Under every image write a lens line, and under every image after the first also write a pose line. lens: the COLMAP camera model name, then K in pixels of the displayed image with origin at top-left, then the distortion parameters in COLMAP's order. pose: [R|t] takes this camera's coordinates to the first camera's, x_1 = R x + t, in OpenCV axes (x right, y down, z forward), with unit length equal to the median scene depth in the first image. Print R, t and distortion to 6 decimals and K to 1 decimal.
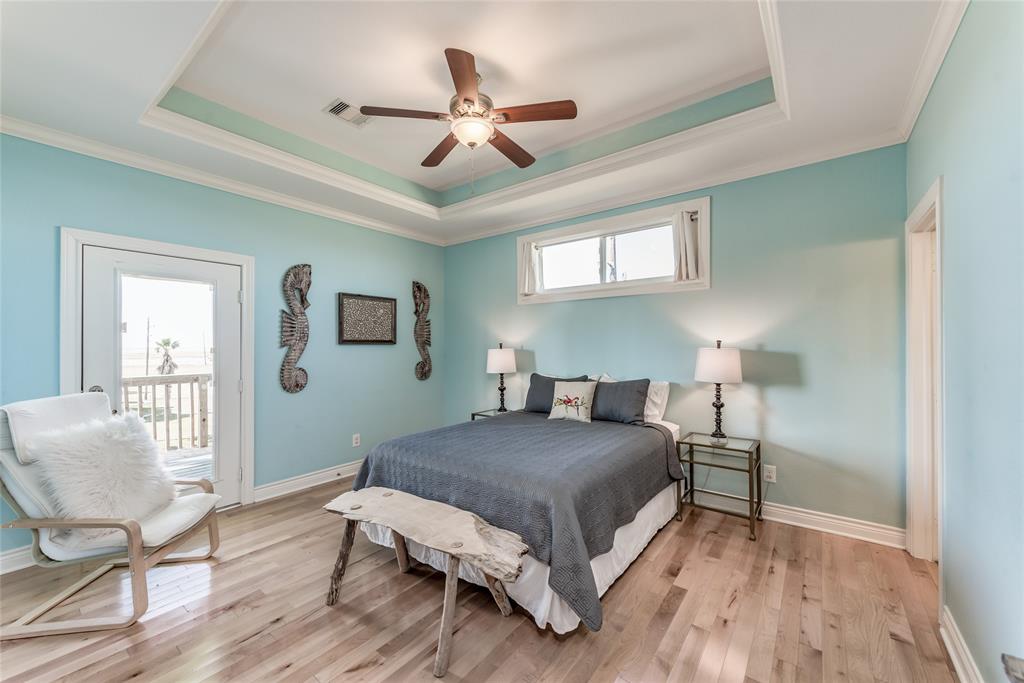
lens RADIAL K [[399.1, 0, 513.4], [0, 399.1, 340.6], [0, 0, 1]] dist [-0.000268, -0.000342]
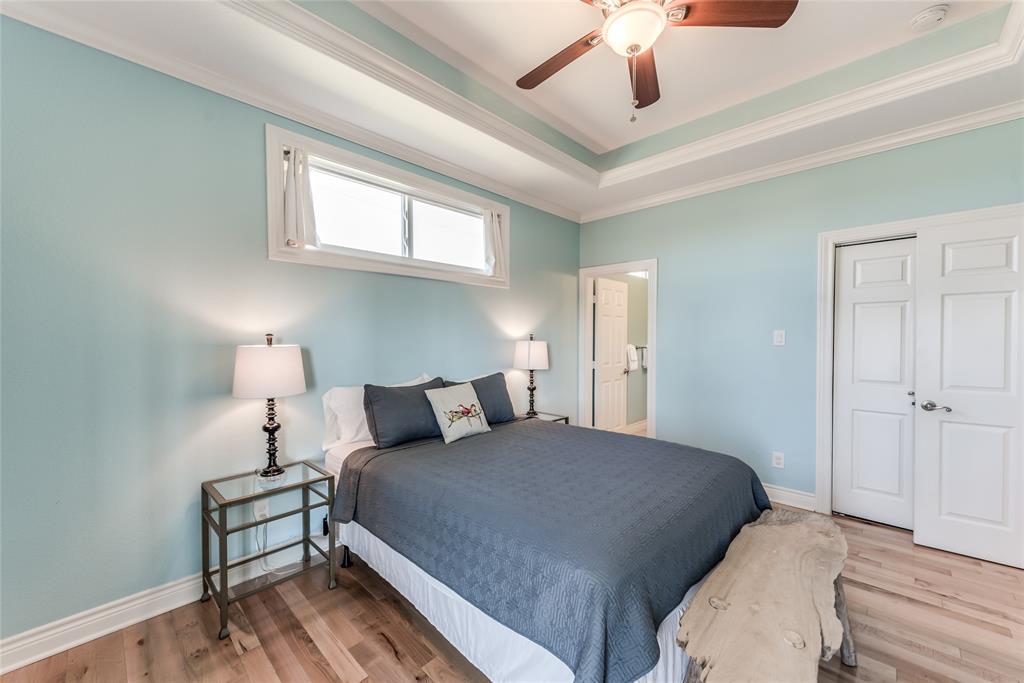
lens RADIAL K [[399.1, 0, 510.6], [0, 399.1, 347.4], [0, 0, 1]] dist [-0.000268, -0.000342]
pose [[0.118742, -0.017038, 0.992779, -0.590745], [-0.005793, 0.999824, 0.017852, 0.015744], [-0.992908, -0.007871, 0.118623, 0.810223]]
